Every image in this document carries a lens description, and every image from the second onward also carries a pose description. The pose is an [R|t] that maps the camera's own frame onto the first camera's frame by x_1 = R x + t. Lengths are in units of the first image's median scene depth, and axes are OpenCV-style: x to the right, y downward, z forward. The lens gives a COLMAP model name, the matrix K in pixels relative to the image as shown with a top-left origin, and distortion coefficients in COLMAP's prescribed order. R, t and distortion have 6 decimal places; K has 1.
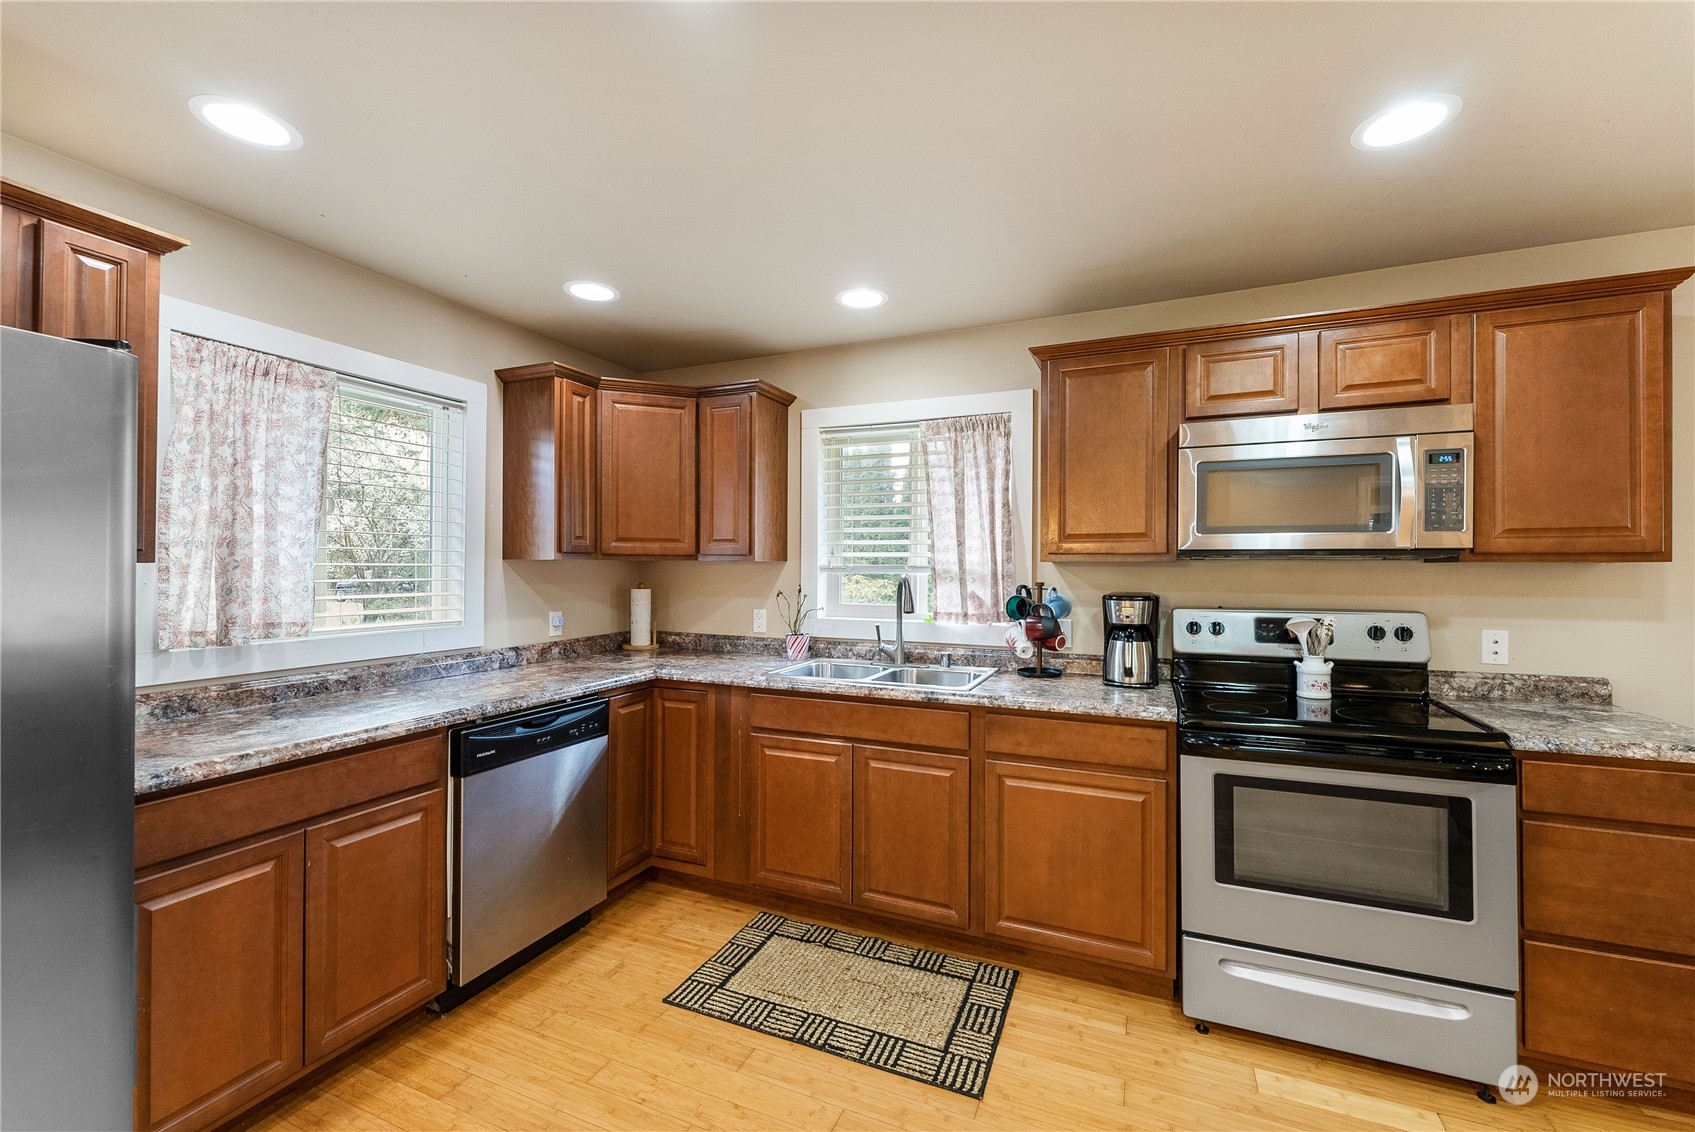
lens RADIAL K [[682.5, 0, 845.4], [0, 682.5, 566.6], [0, 0, 1]] dist [0.000662, 0.000135]
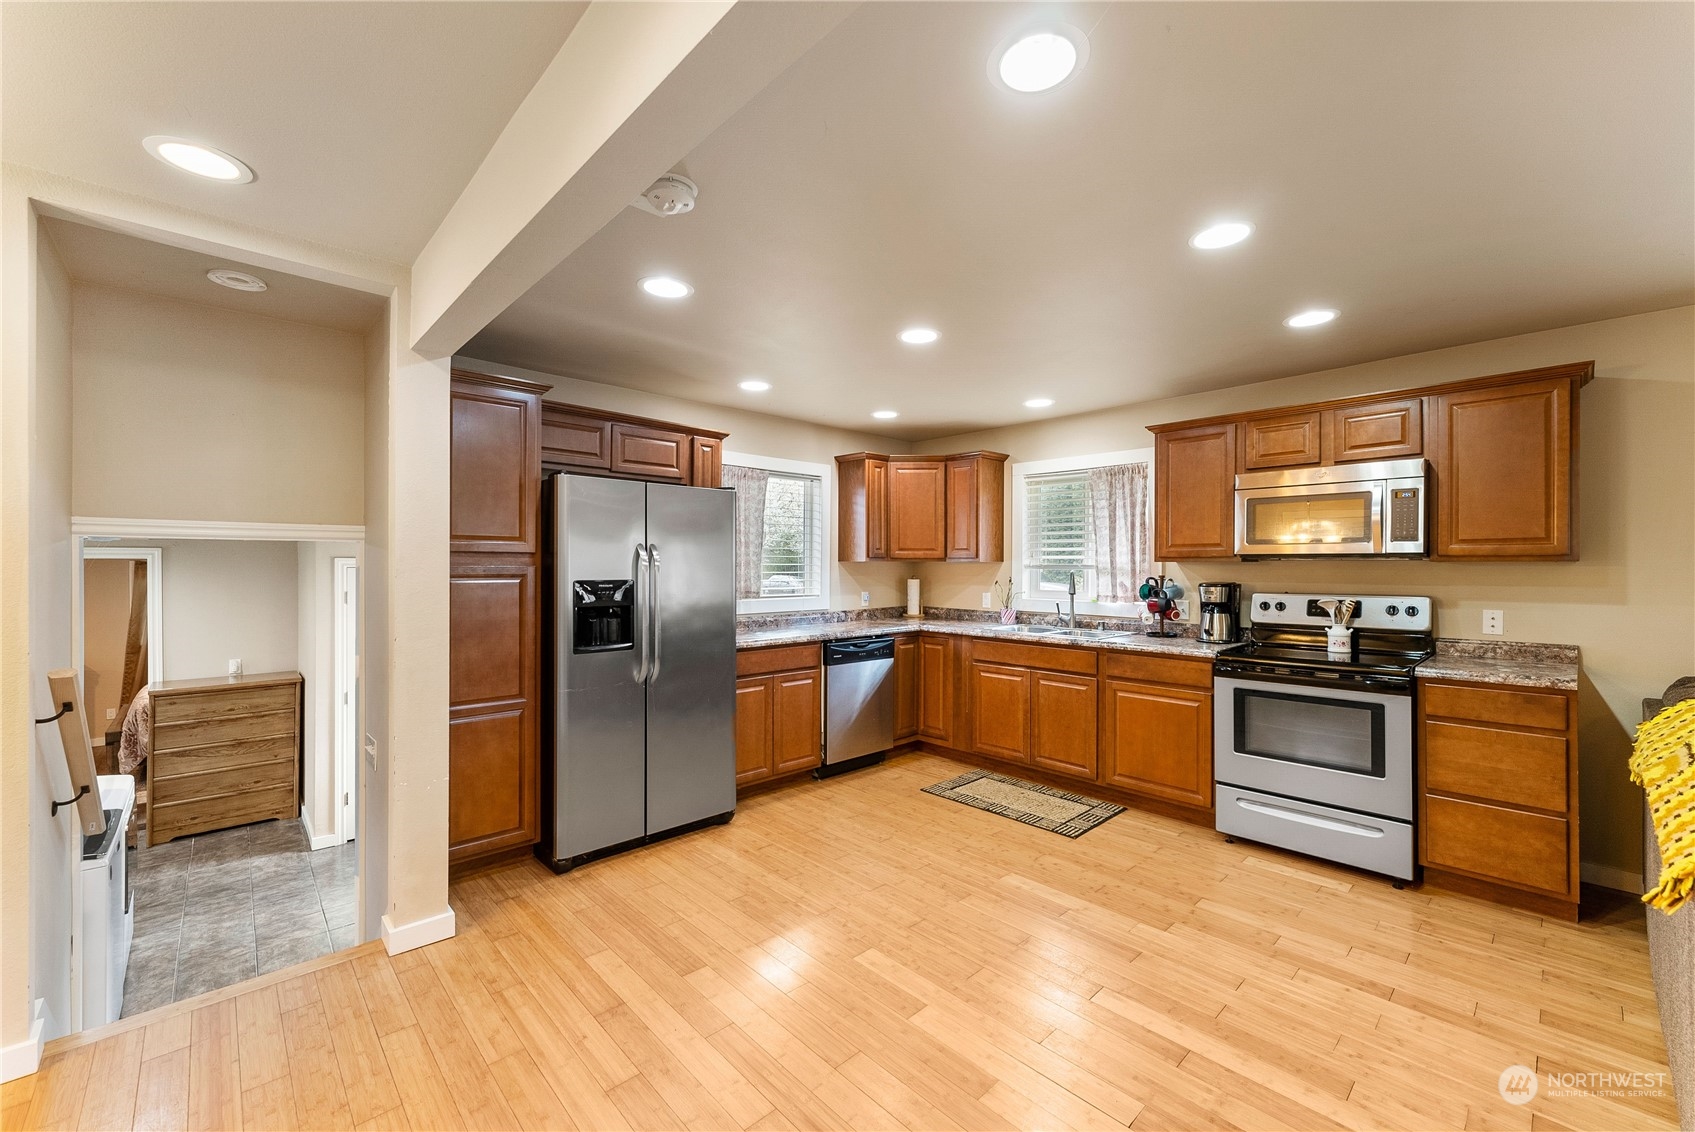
lens RADIAL K [[676.1, 0, 851.8], [0, 676.1, 566.8], [0, 0, 1]] dist [0.000743, 0.000115]
pose [[0.921024, -0.000221, -0.389506, 0.262103], [0.000737, 0.999999, 0.001176, 0.001782], [0.389506, -0.001370, 0.921023, -0.734231]]
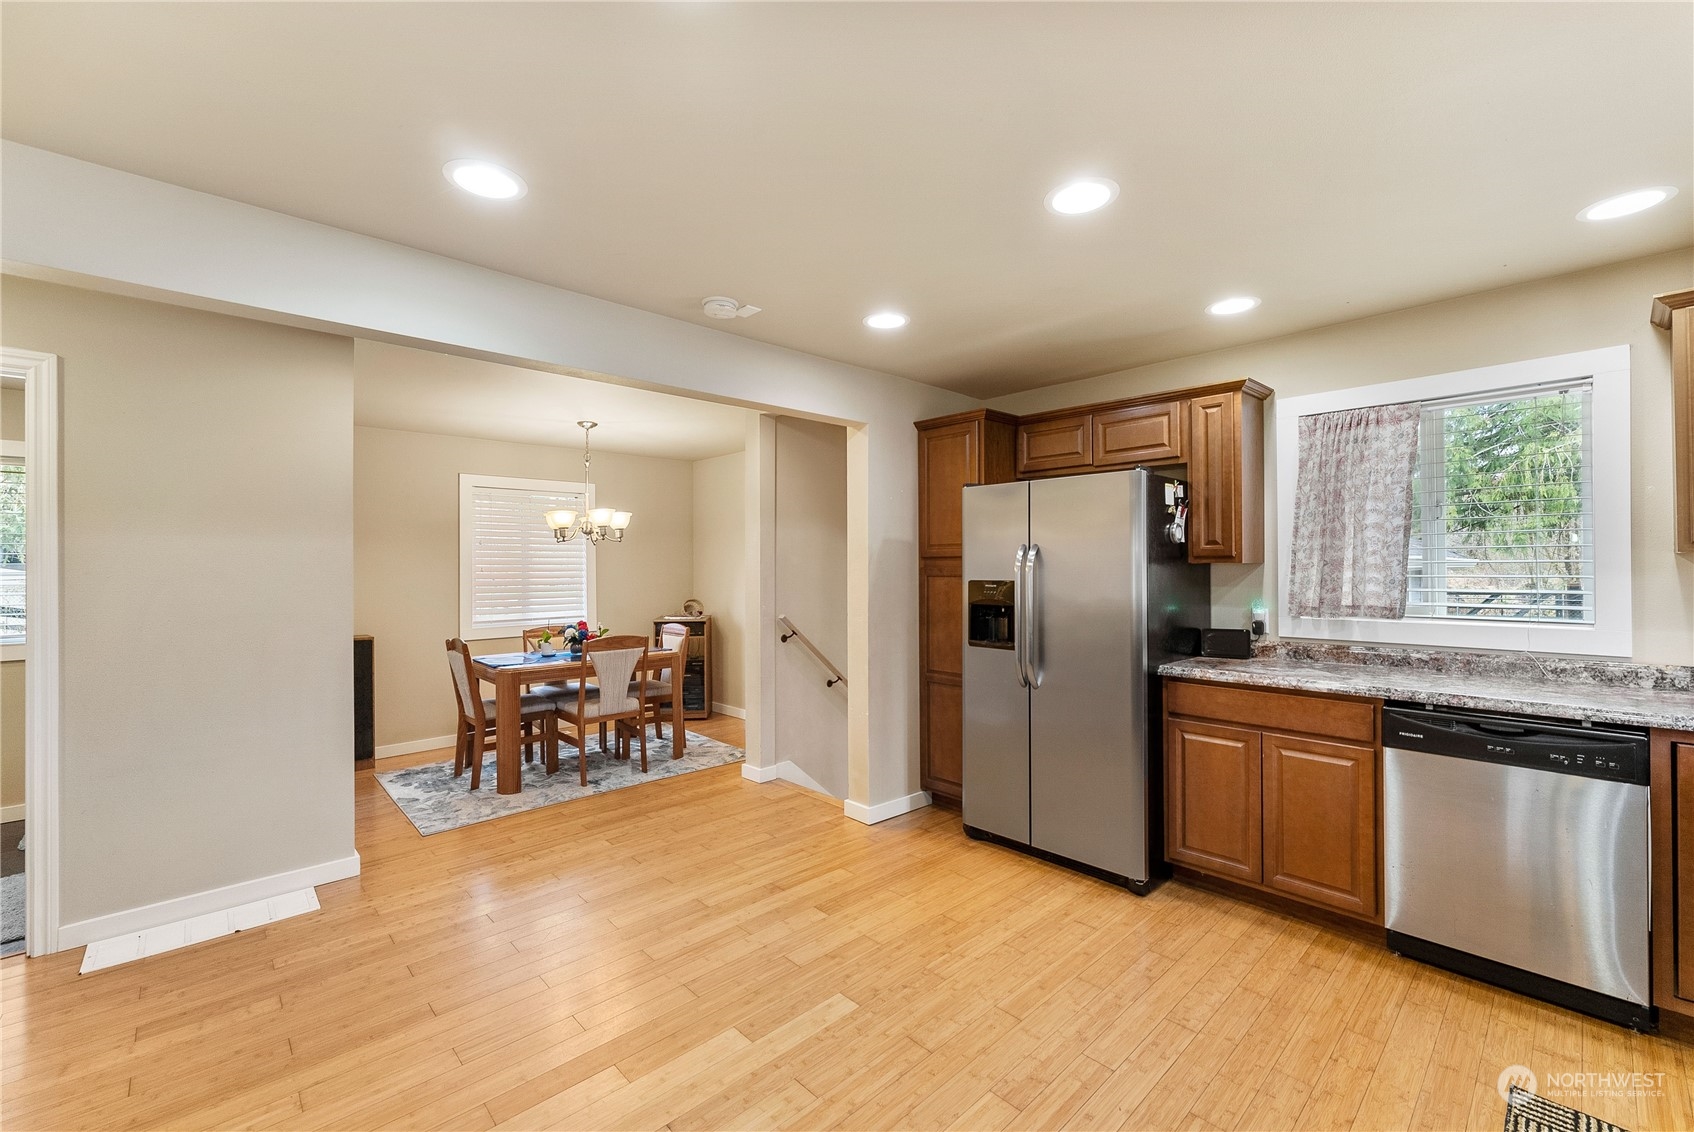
lens RADIAL K [[703.1, 0, 845.8], [0, 703.1, 561.3], [0, 0, 1]] dist [-0.000992, 0.000107]
pose [[-0.397926, -0.007010, -0.917391, 0.737007], [0.007378, 0.999914, -0.010841, 0.001521], [0.917388, -0.011082, -0.397840, 0.529716]]
